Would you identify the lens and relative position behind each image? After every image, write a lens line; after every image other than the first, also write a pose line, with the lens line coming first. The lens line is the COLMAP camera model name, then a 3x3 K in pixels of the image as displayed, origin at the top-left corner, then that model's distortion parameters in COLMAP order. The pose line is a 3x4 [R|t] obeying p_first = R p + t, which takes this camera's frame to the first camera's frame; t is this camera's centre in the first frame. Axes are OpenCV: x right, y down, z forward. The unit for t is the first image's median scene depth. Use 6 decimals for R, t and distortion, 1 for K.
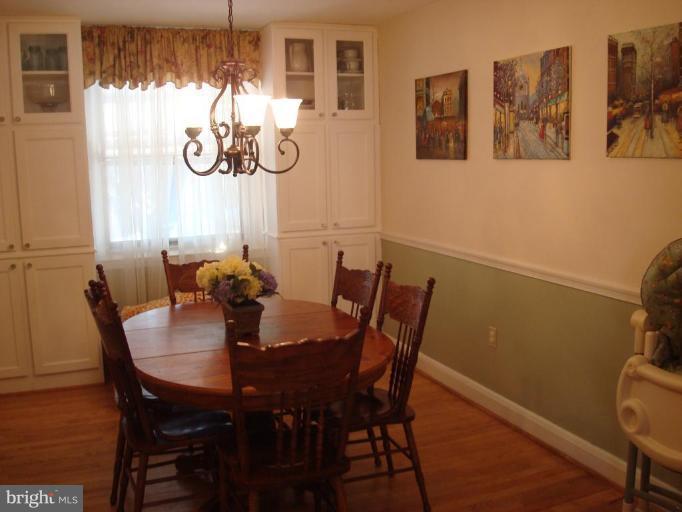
lens RADIAL K [[710.6, 0, 339.0], [0, 710.6, 275.2], [0, 0, 1]] dist [-0.102783, 0.000000]
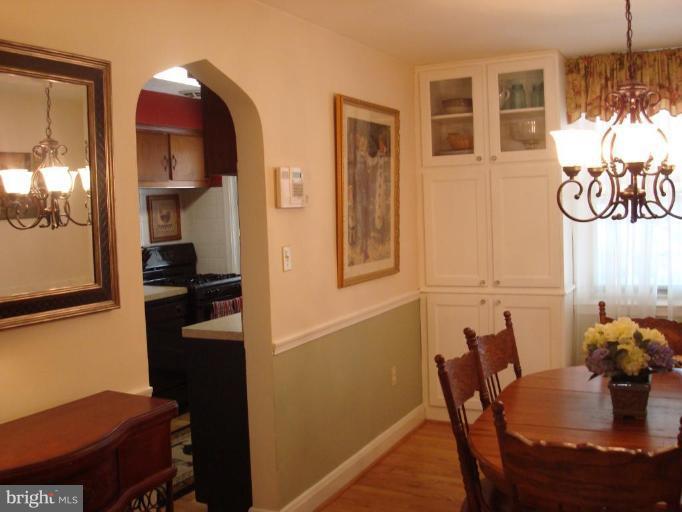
lens RADIAL K [[710.6, 0, 341.4], [0, 710.6, 263.4], [0, 0, 1]] dist [-0.102783, 0.000000]
pose [[0.665600, 0.055853, -0.744216, 0.192562], [-0.099627, 0.994920, -0.014434, -0.039044], [0.739629, 0.083751, 0.667783, 0.175260]]
